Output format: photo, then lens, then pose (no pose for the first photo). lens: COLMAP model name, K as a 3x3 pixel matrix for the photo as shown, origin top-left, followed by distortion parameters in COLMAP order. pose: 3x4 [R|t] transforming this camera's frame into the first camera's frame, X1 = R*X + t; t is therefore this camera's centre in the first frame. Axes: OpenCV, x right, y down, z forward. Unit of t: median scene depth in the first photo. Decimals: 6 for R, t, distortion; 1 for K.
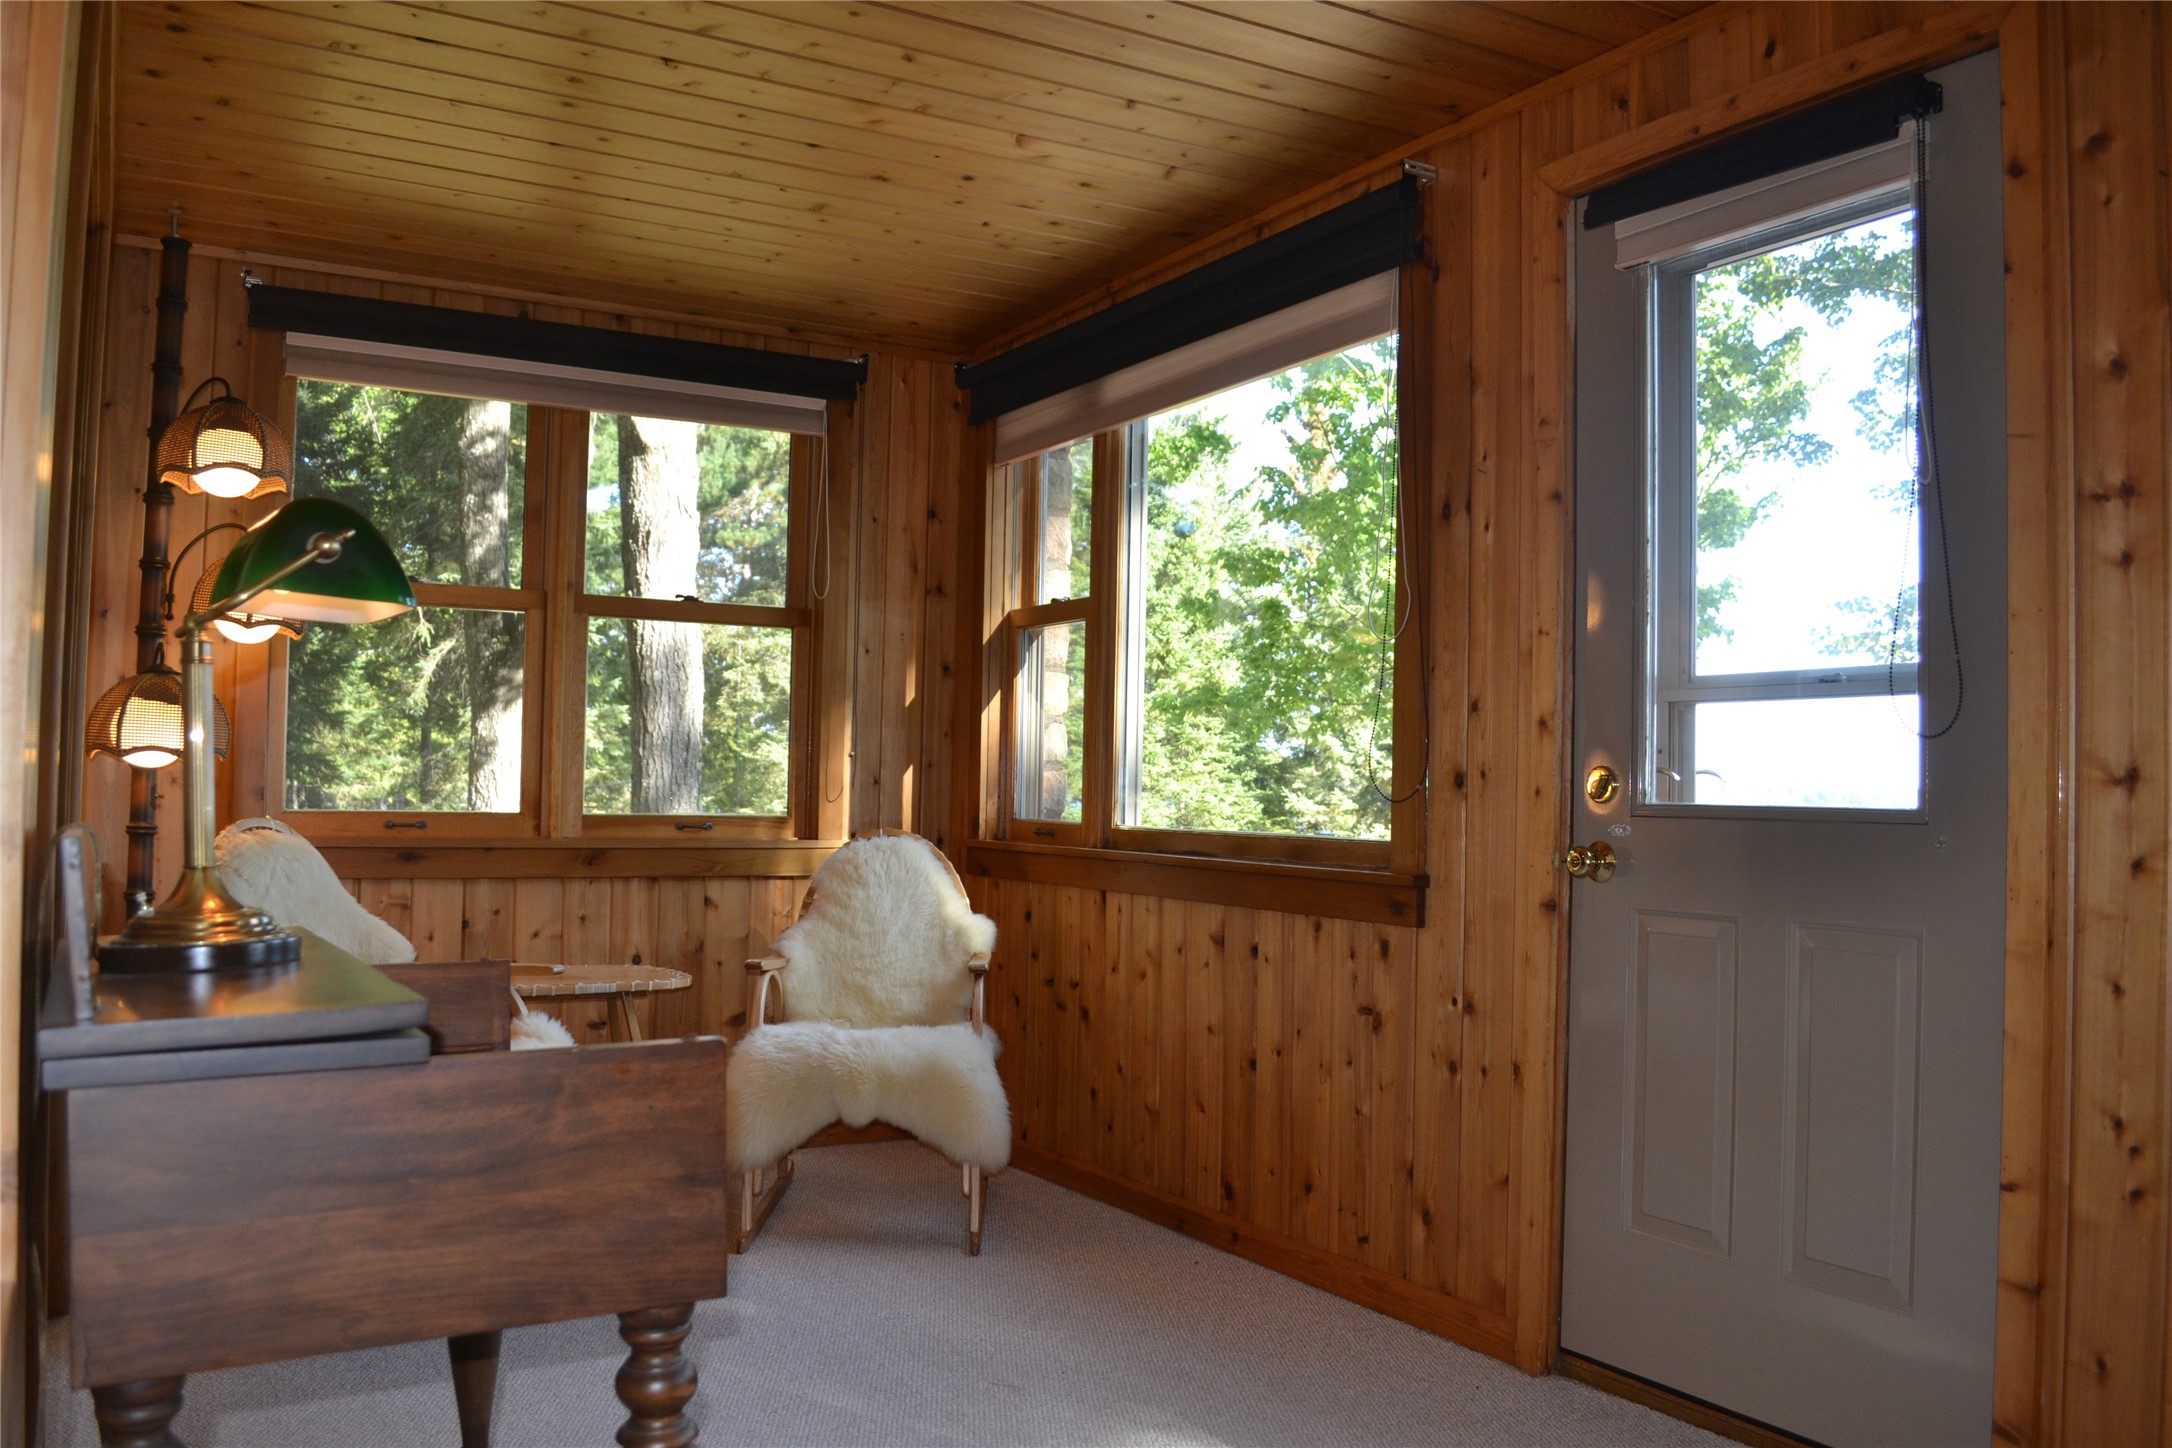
lens RADIAL K [[1708.8, 0, 1087.0], [0, 1708.8, 728.4], [0, 0, 1]] dist [-0.069835, -0.002803]
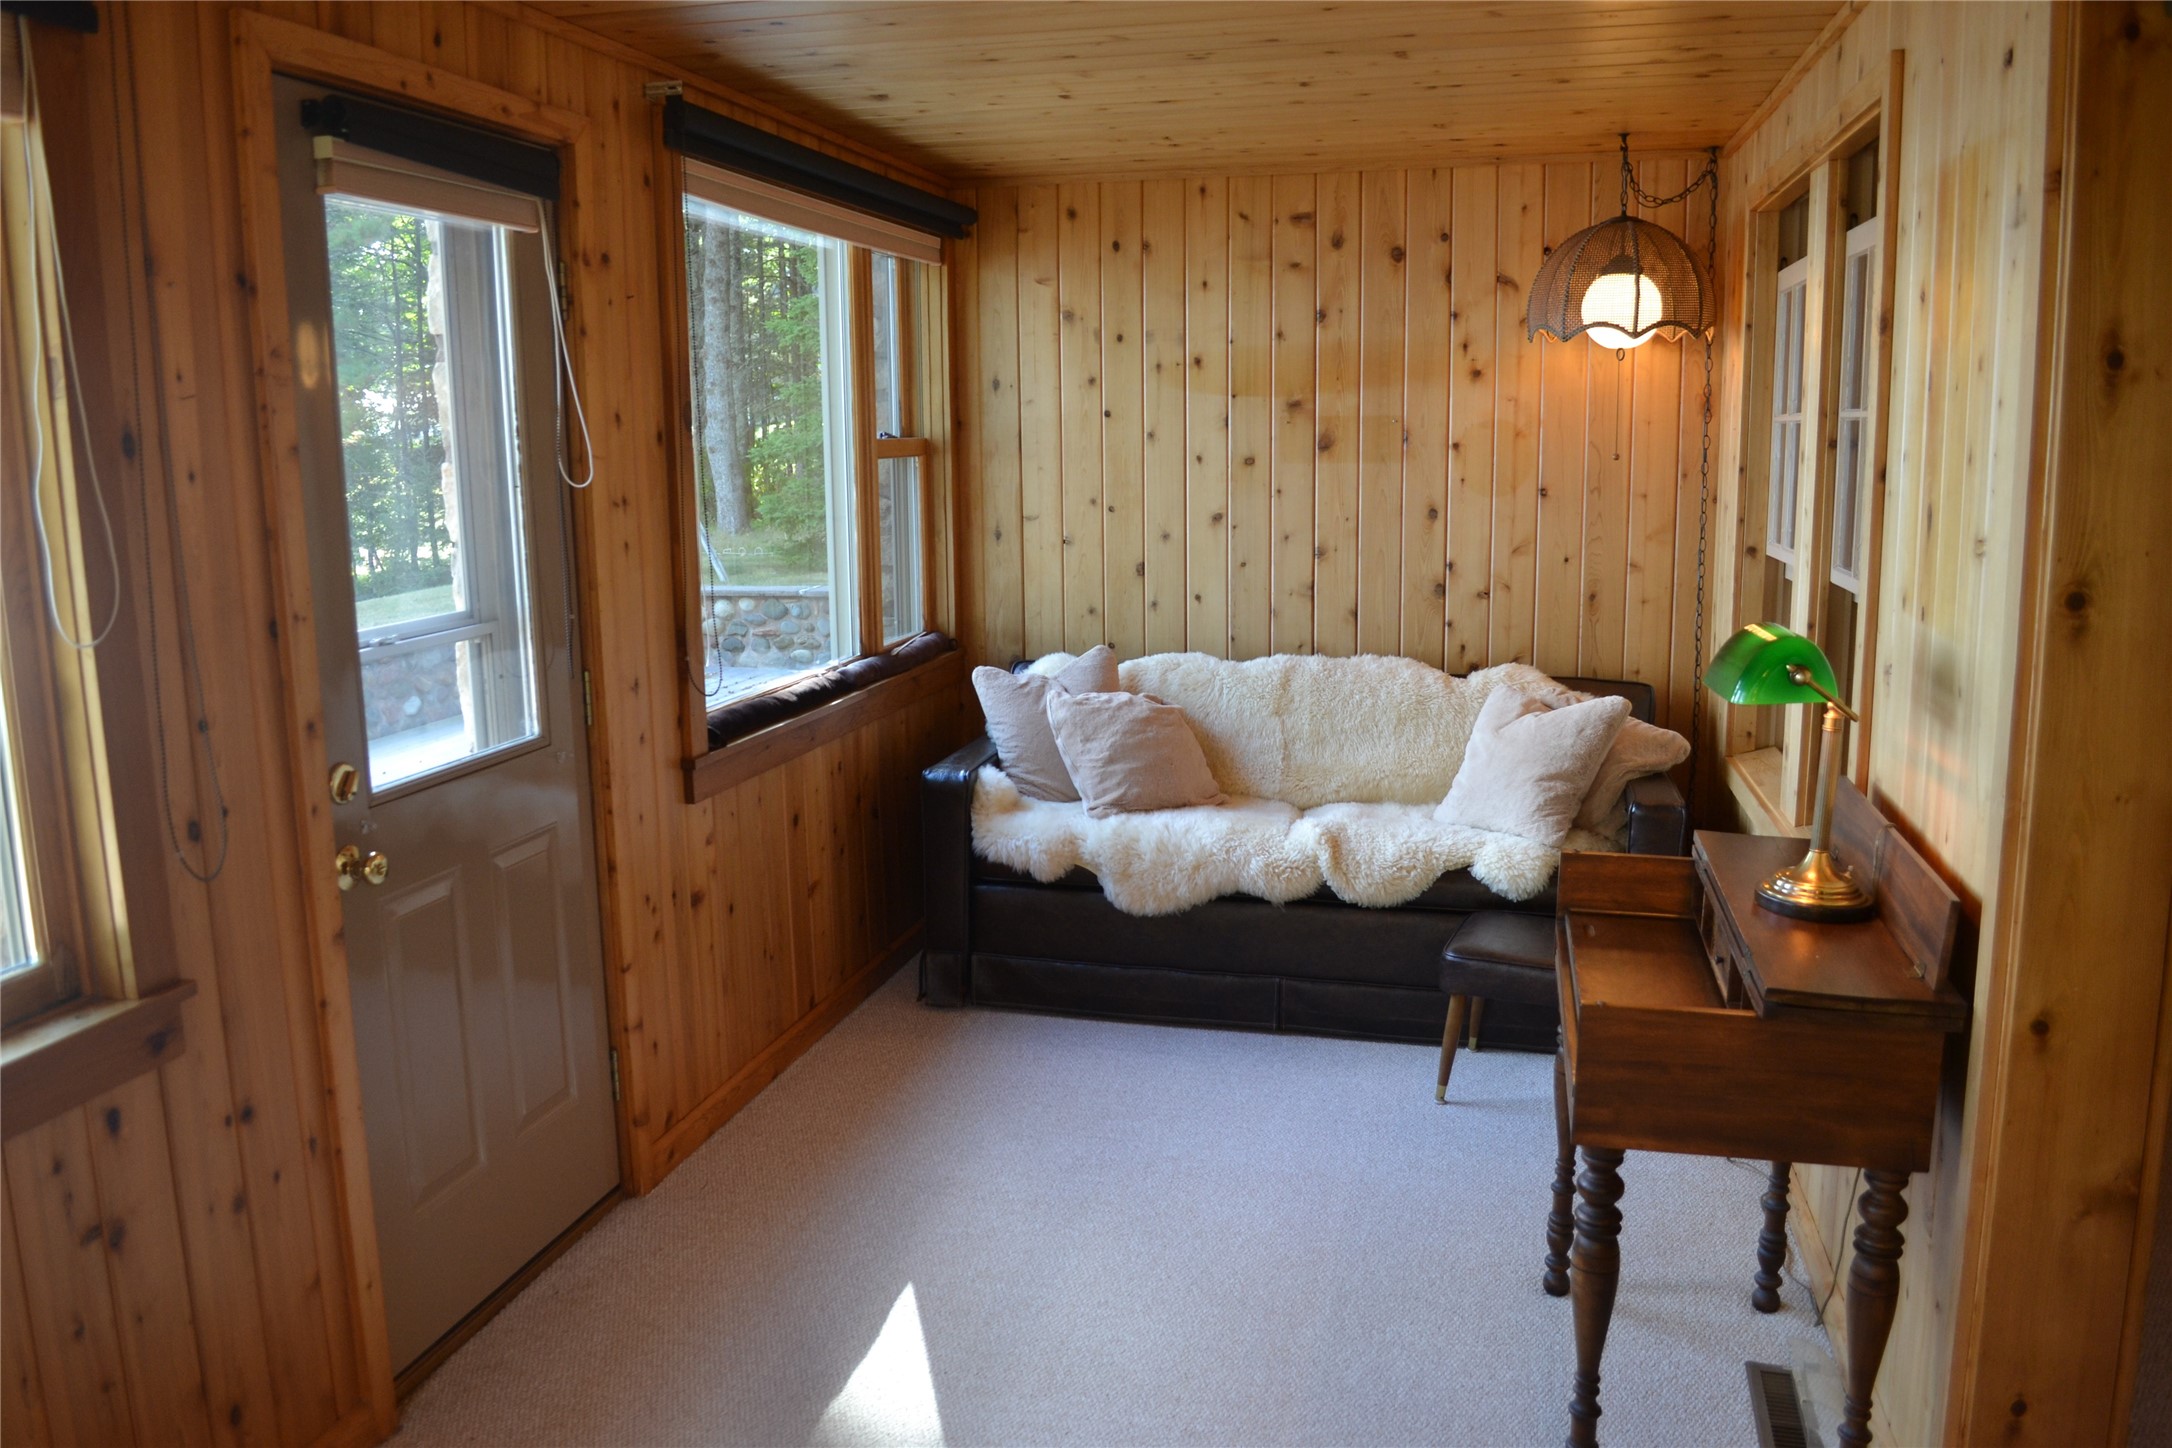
lens RADIAL K [[1708.8, 0, 1082.2], [0, 1708.8, 721.5], [0, 0, 1]] dist [-0.069835, -0.002803]
pose [[-0.715145, -0.128190, 0.687121, -0.521372], [-0.023744, 0.986927, 0.159410, -0.134681], [-0.698573, 0.097686, -0.708840, 1.223575]]
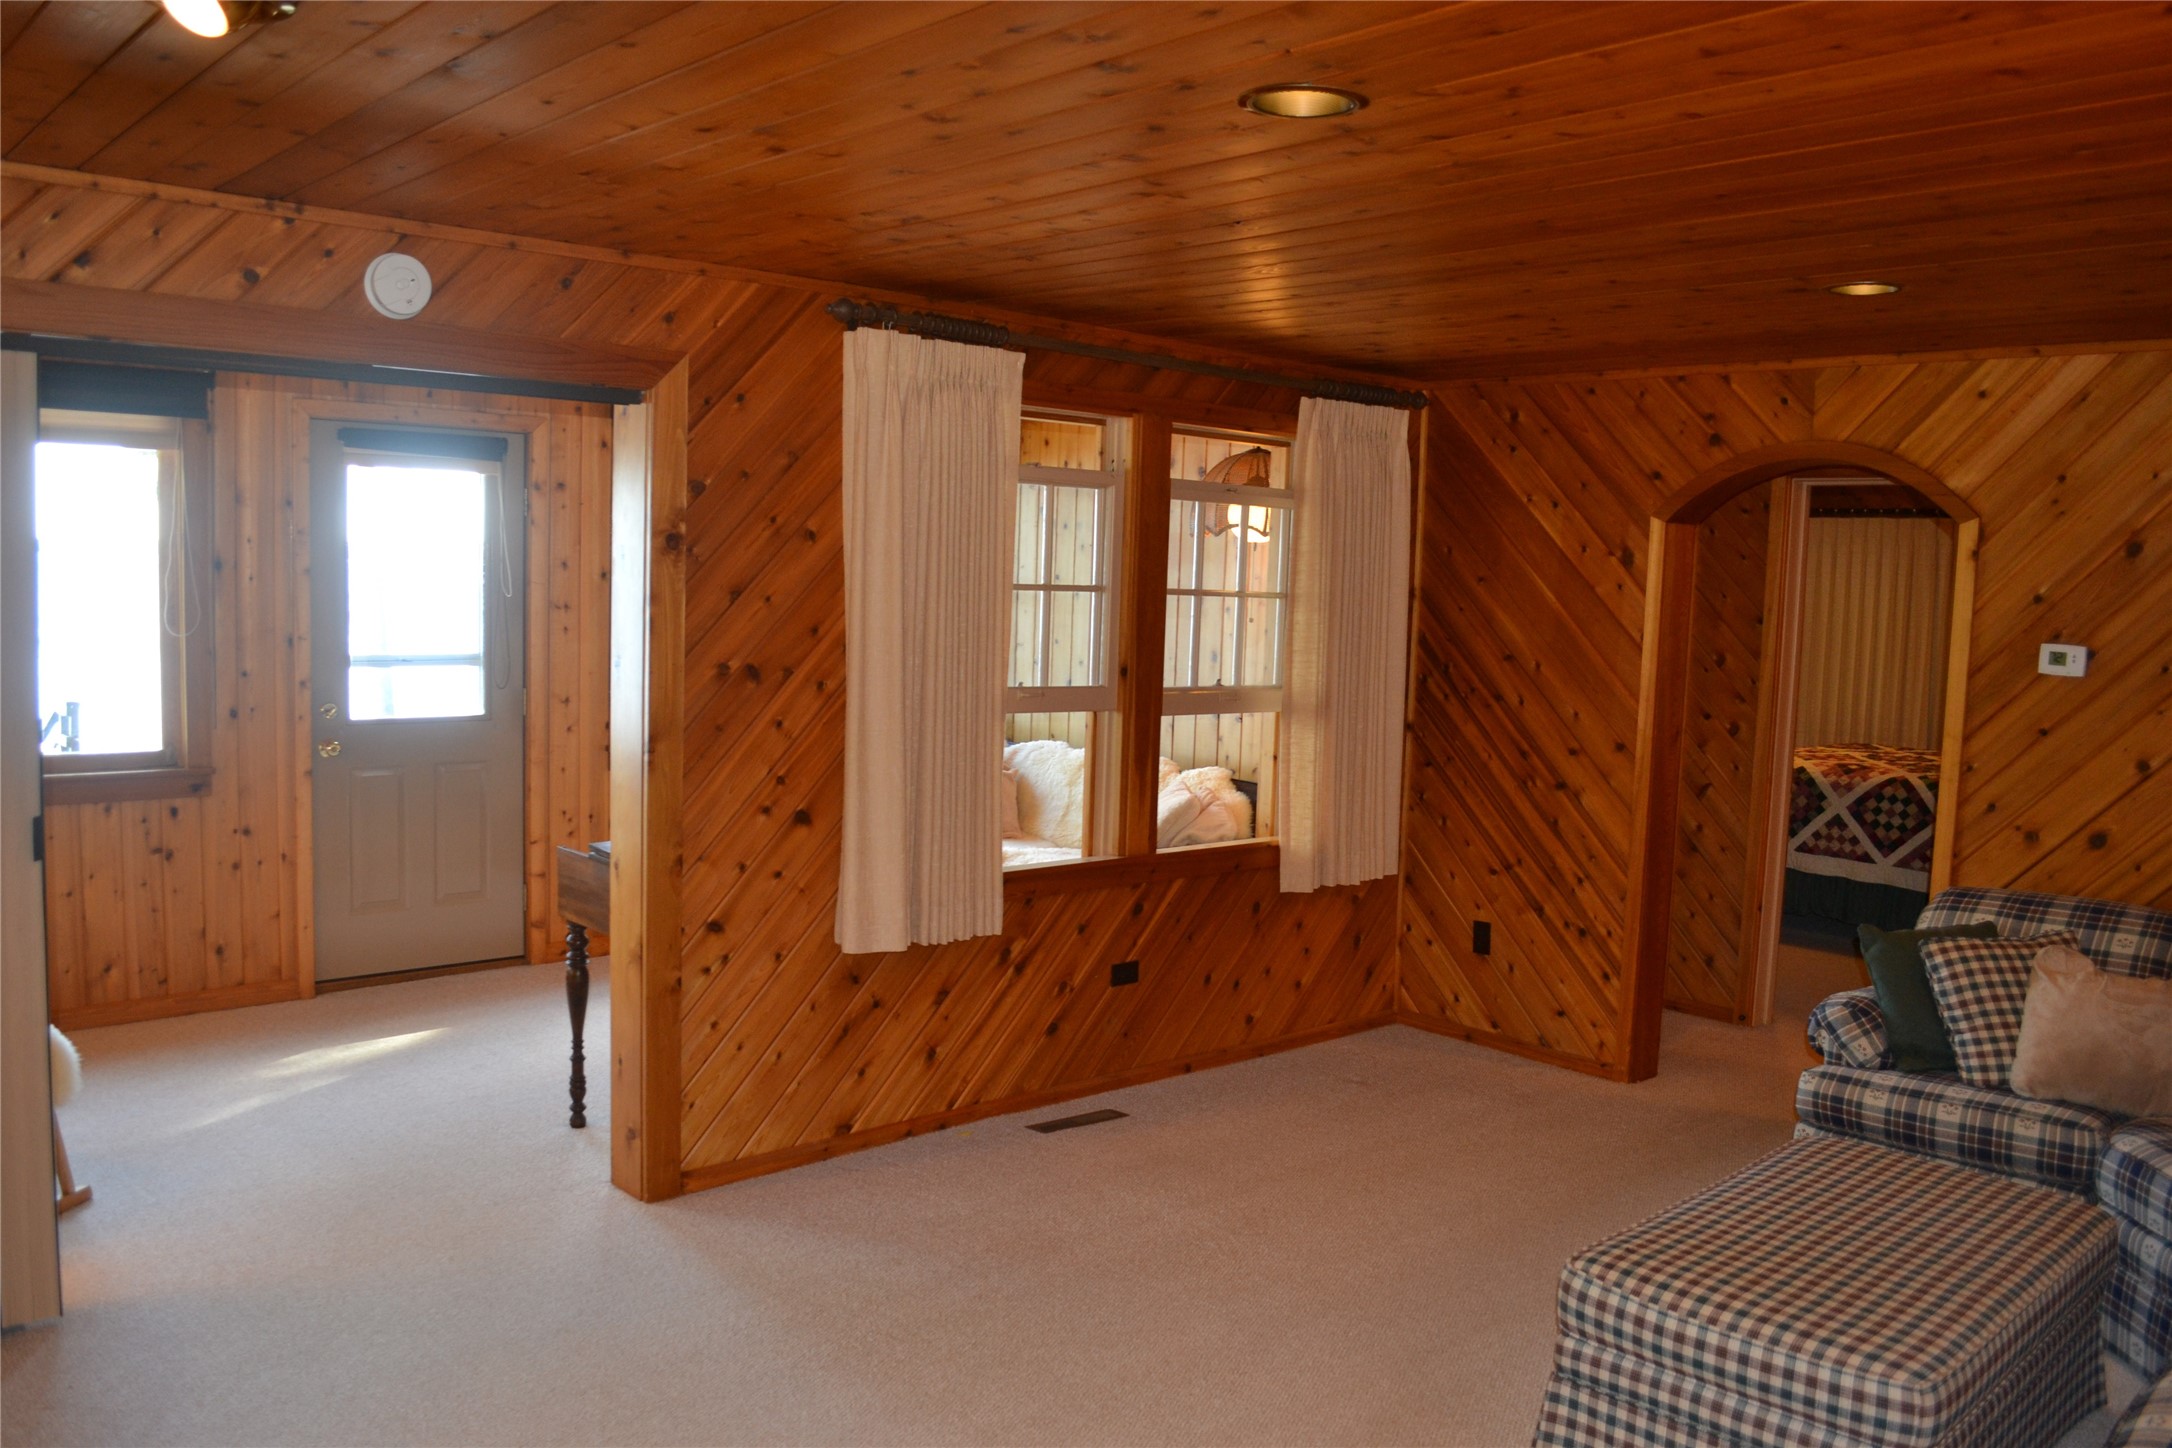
lens RADIAL K [[1708.8, 0, 1087.2], [0, 1708.8, 725.6], [0, 0, 1]] dist [-0.069835, -0.002803]
pose [[-0.219142, -0.113818, 0.969032, -1.741801], [-0.069880, 0.992453, 0.100766, -0.203518], [-0.973187, -0.045634, -0.225441, 0.502367]]
